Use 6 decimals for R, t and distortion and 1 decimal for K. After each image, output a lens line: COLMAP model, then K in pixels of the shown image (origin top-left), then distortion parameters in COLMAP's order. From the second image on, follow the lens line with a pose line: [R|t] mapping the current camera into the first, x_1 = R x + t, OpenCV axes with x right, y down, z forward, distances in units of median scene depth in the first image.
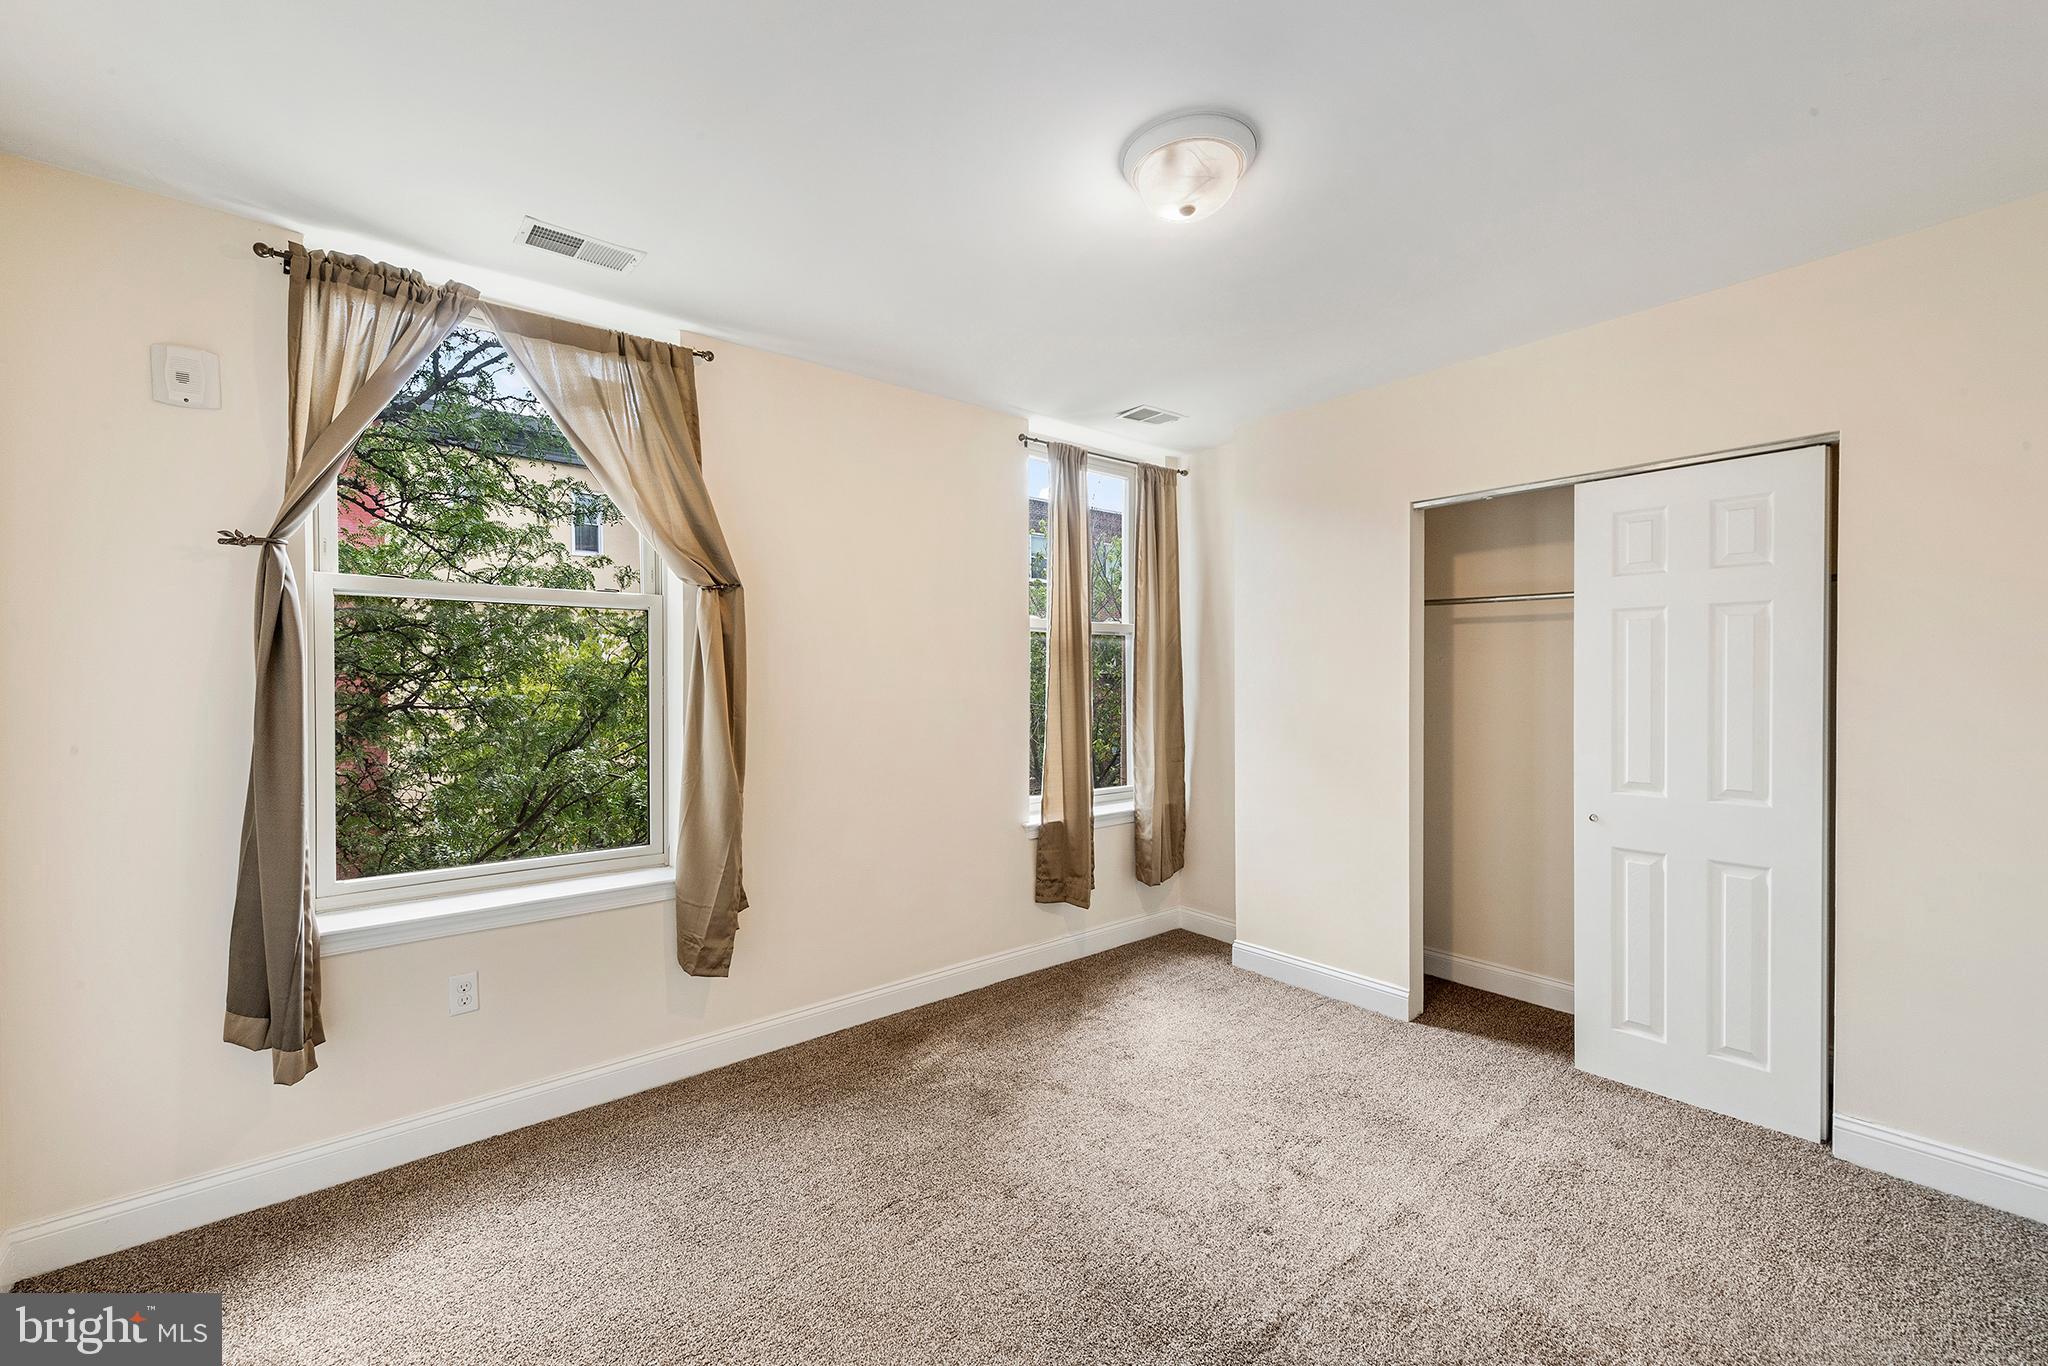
lens RADIAL K [[840.6, 0, 967.3], [0, 840.6, 683.4], [0, 0, 1]] dist [0.013270, -0.000597]
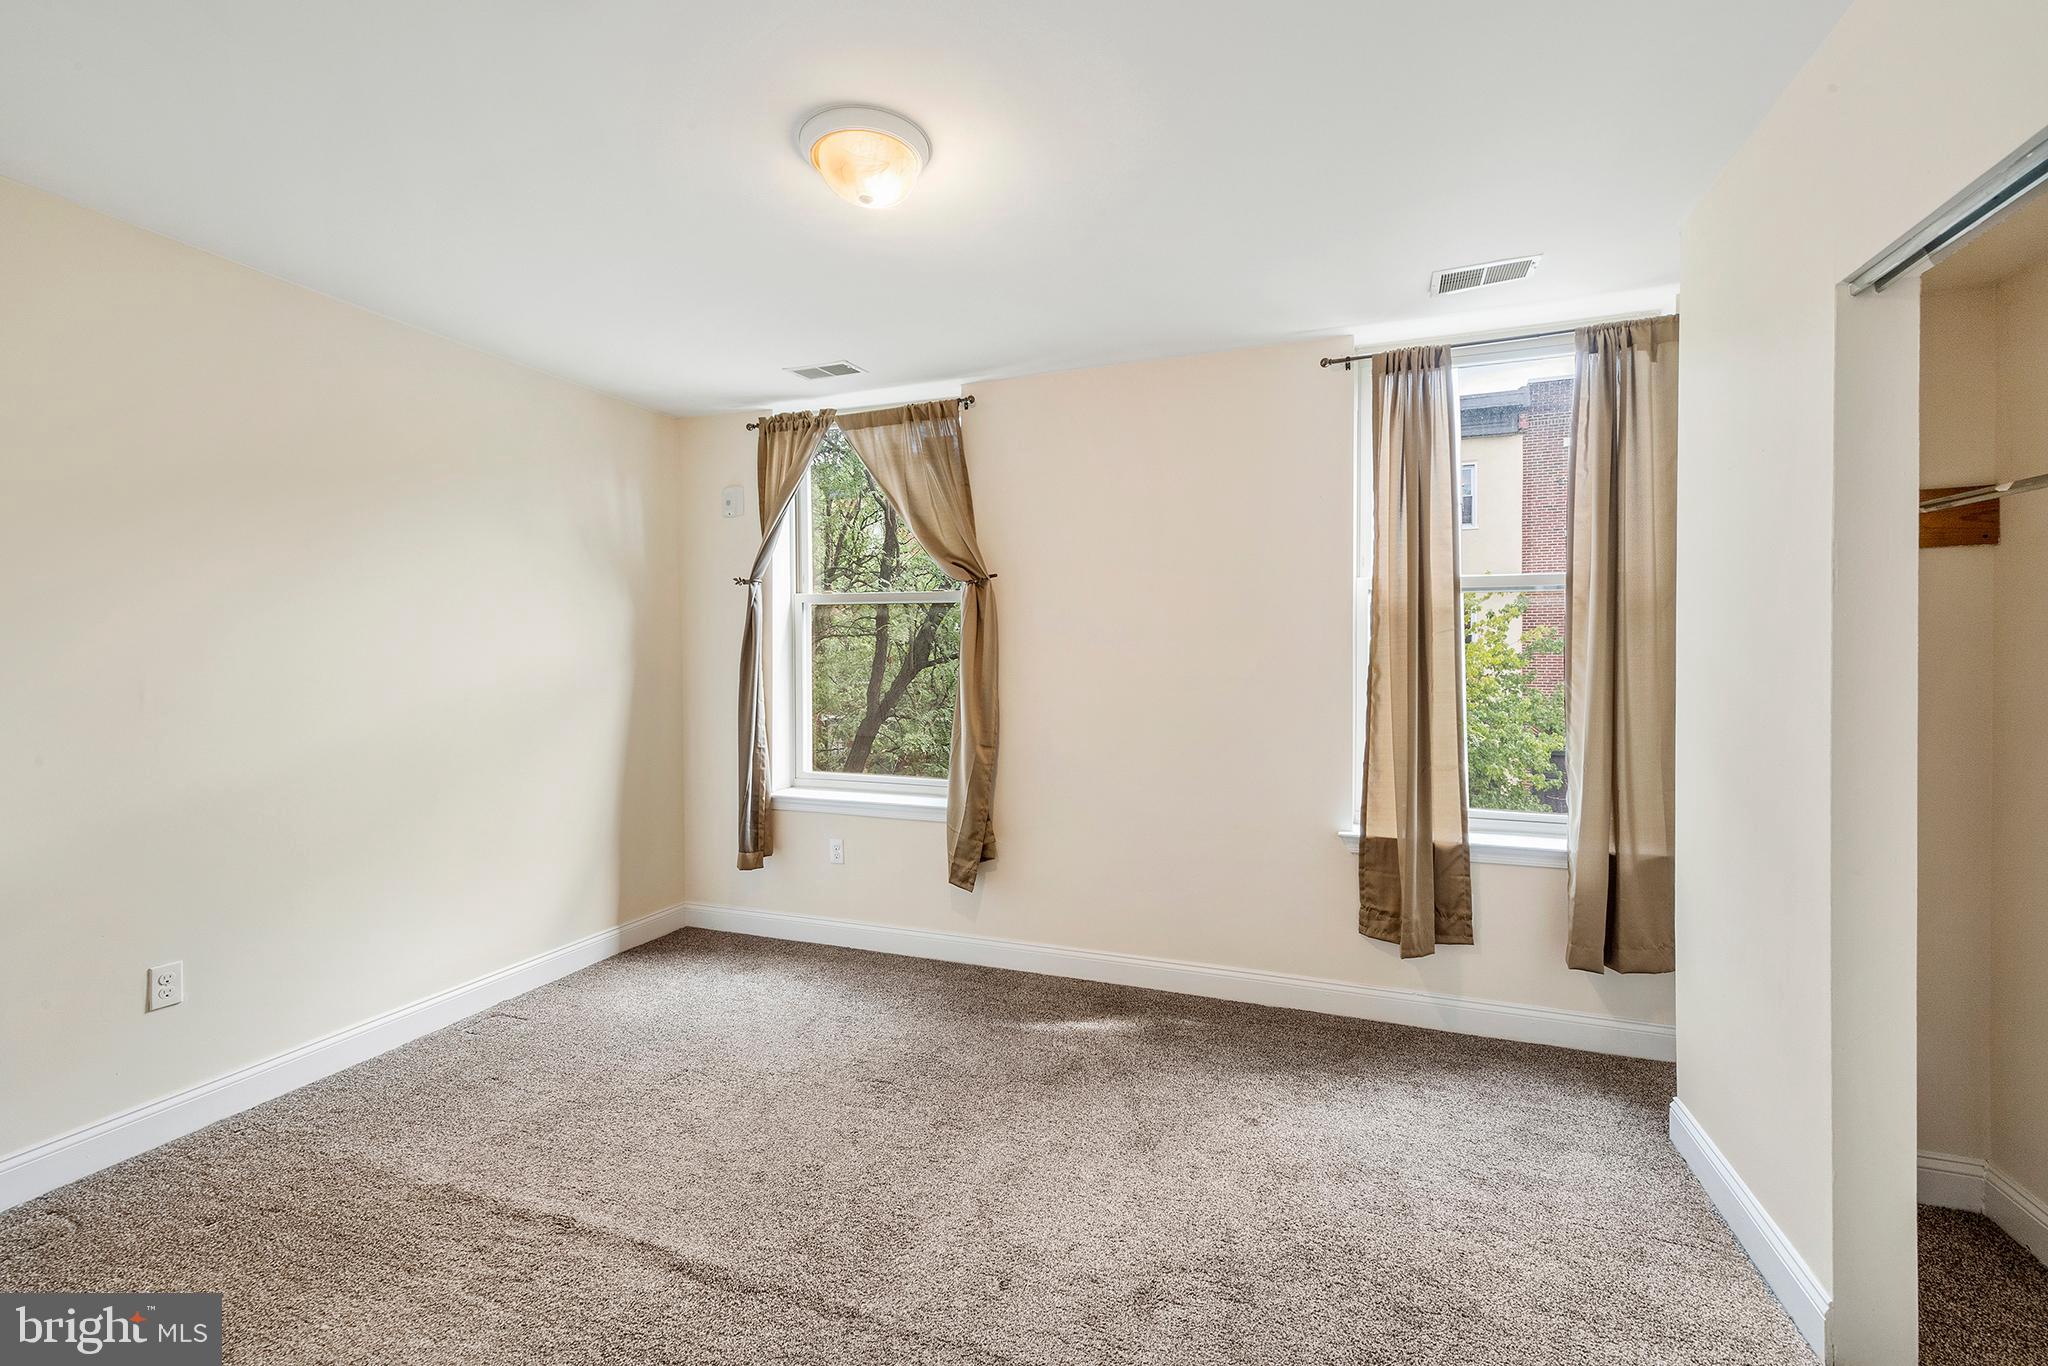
lens RADIAL K [[840.6, 0, 1024.0], [0, 840.6, 664.7], [0, 0, 1]] dist [0.013270, -0.000597]
pose [[0.514948, 0.008957, -0.857175, 0.797587], [-0.007327, 0.999955, 0.006047, 0.002163], [0.857190, 0.003167, 0.514991, 0.408874]]
